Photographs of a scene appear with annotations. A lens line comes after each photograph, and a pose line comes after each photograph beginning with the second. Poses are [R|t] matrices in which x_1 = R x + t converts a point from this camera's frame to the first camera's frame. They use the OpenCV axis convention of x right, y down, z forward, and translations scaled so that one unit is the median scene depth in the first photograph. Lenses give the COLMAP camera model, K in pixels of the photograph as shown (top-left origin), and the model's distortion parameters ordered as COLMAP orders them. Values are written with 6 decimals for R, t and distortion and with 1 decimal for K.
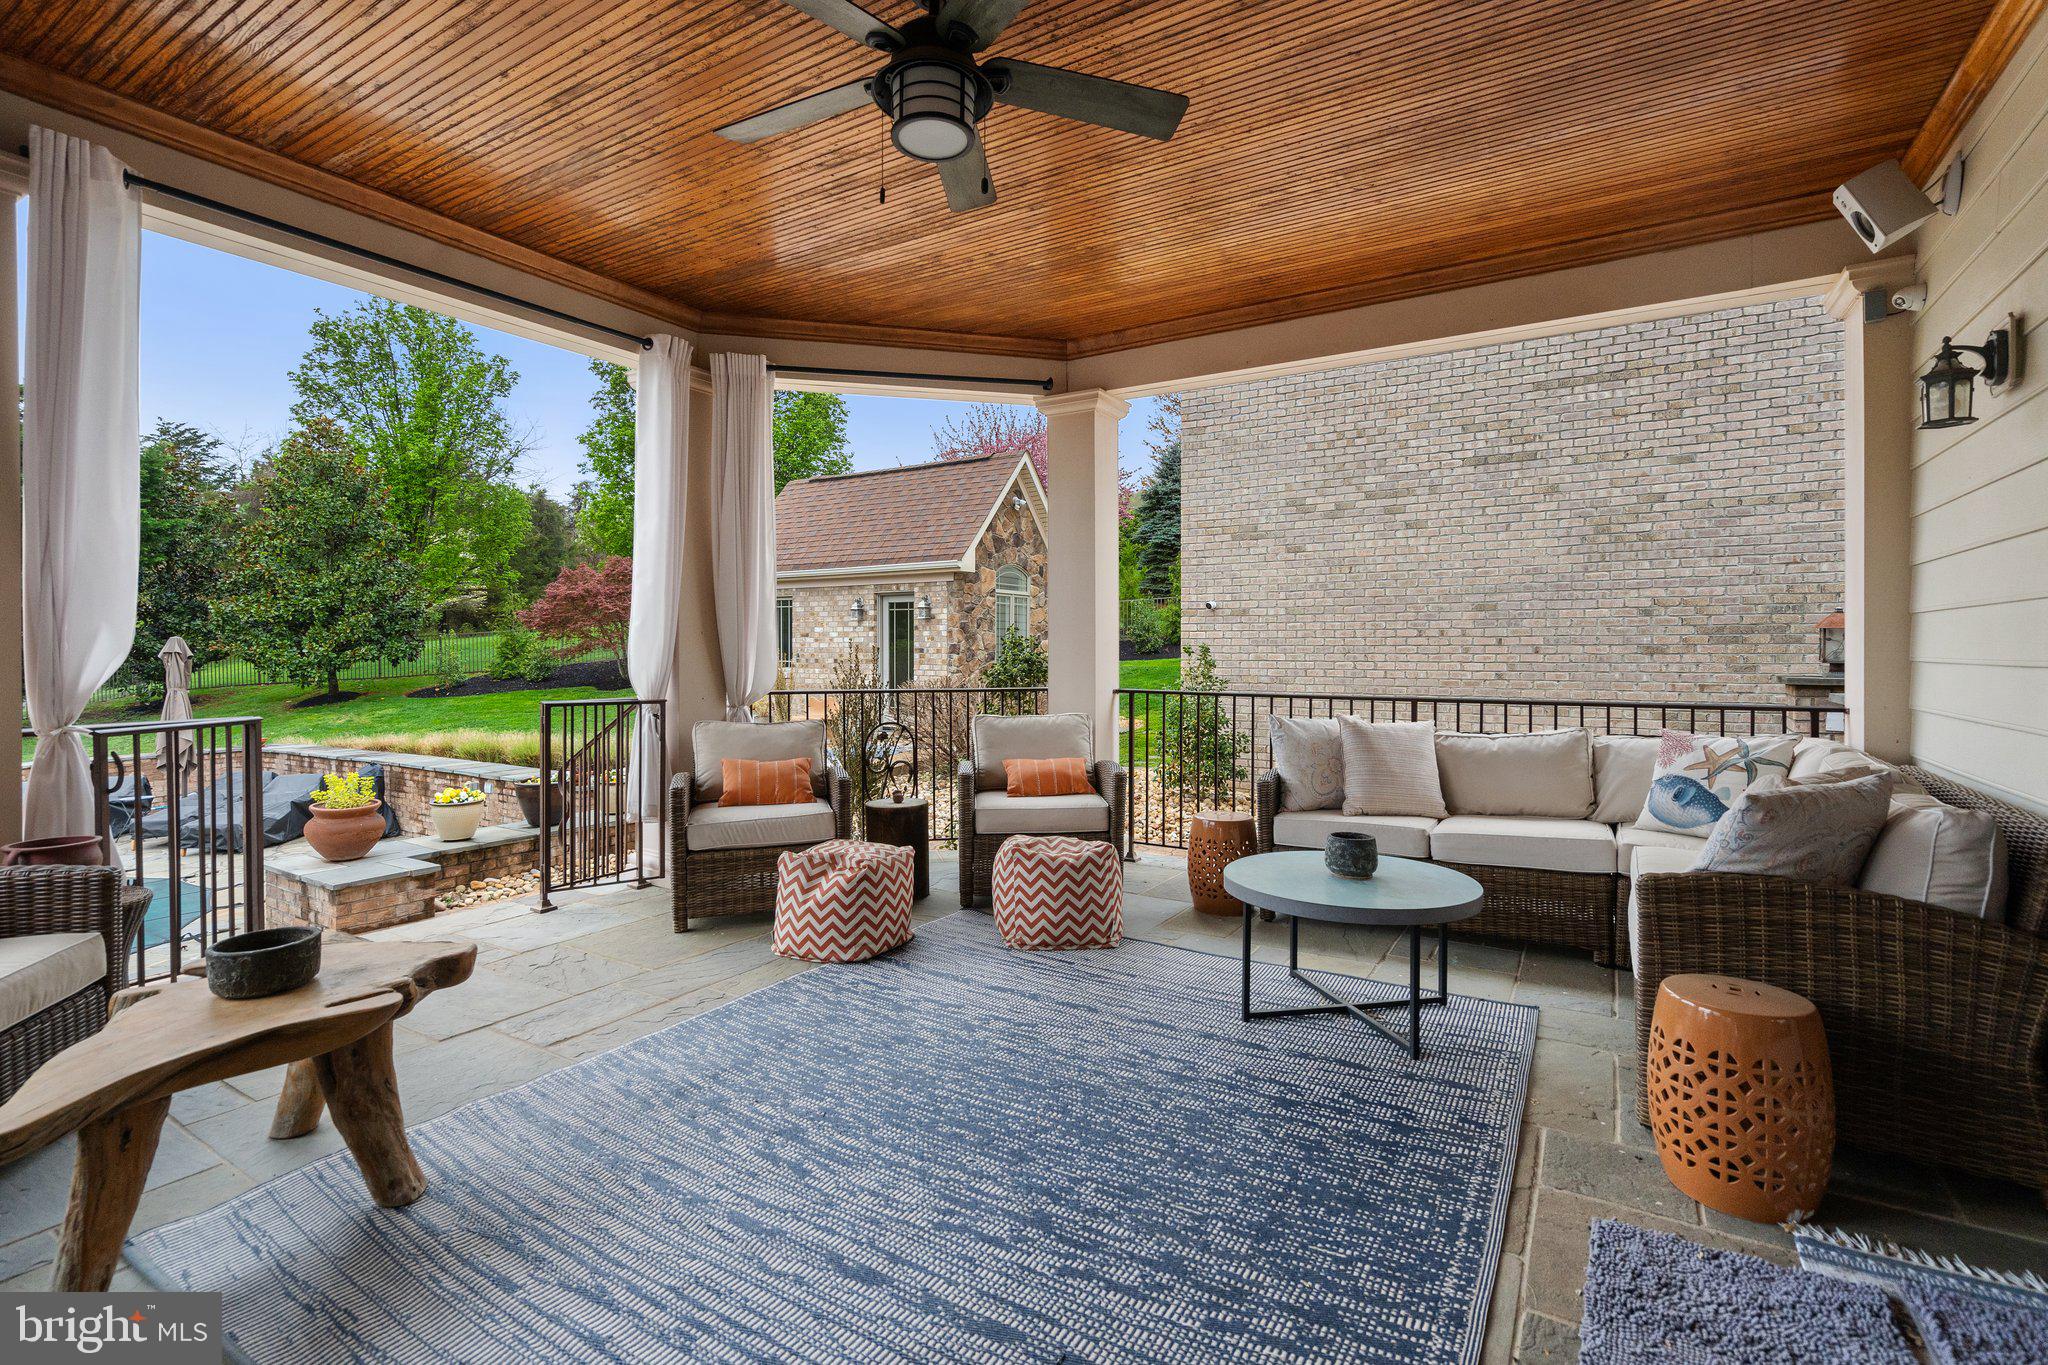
lens RADIAL K [[979.7, 0, 1014.3], [0, 979.7, 667.0], [0, 0, 1]] dist [-0.005212, 0.000944]
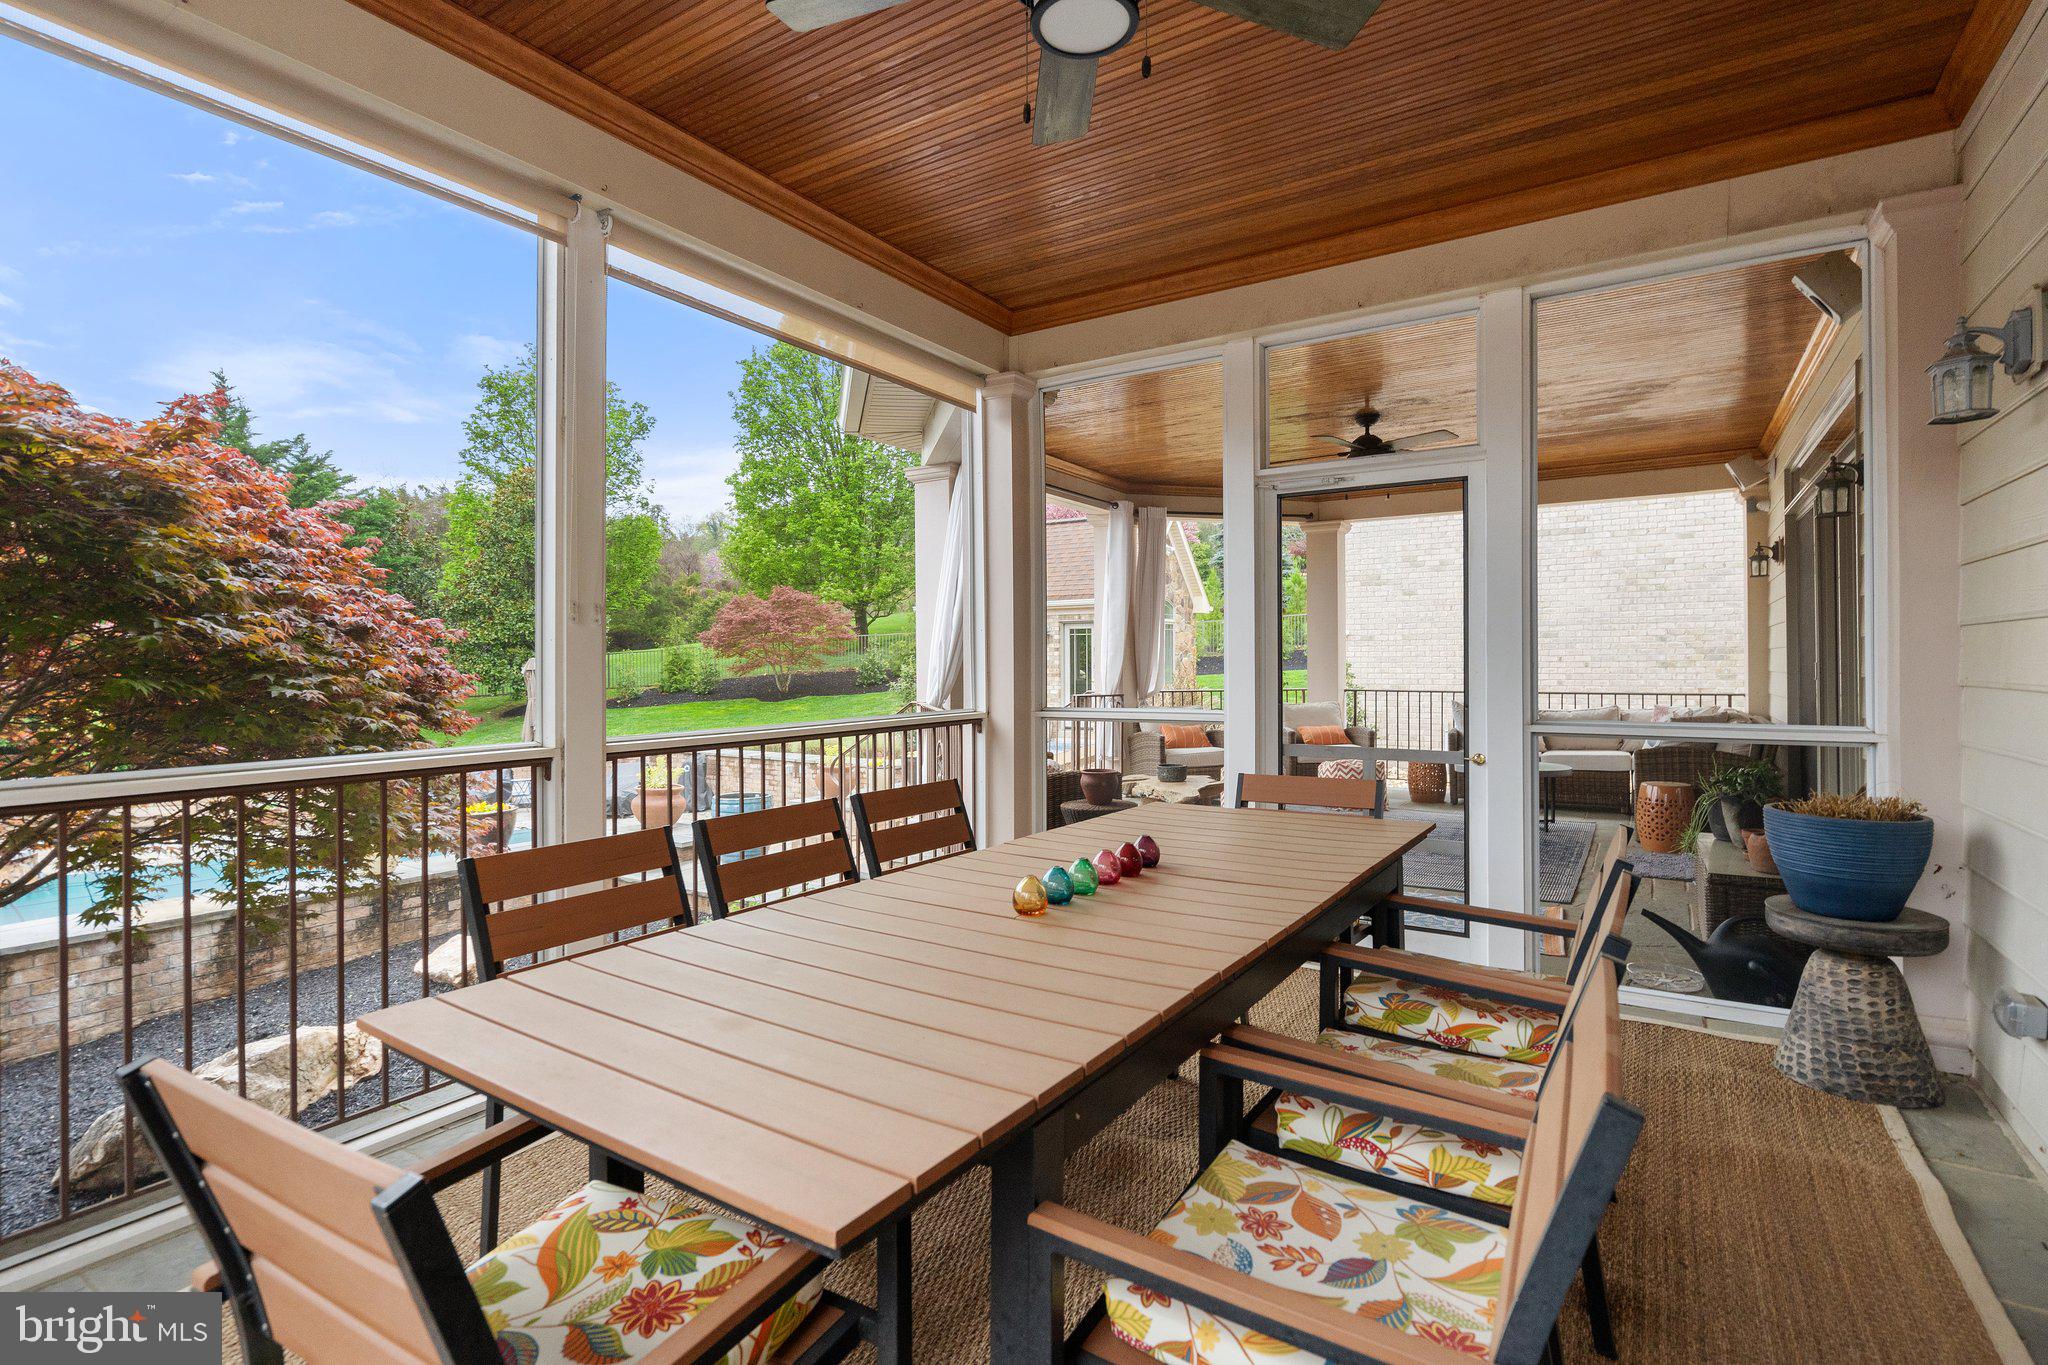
lens RADIAL K [[979.7, 0, 1031.1], [0, 979.7, 674.3], [0, 0, 1]] dist [-0.005212, 0.000944]
pose [[0.999818, -0.003701, -0.018707, -0.261199], [0.003562, 0.999966, -0.007473, 0.004678], [0.018734, 0.007405, 0.999797, -0.463253]]
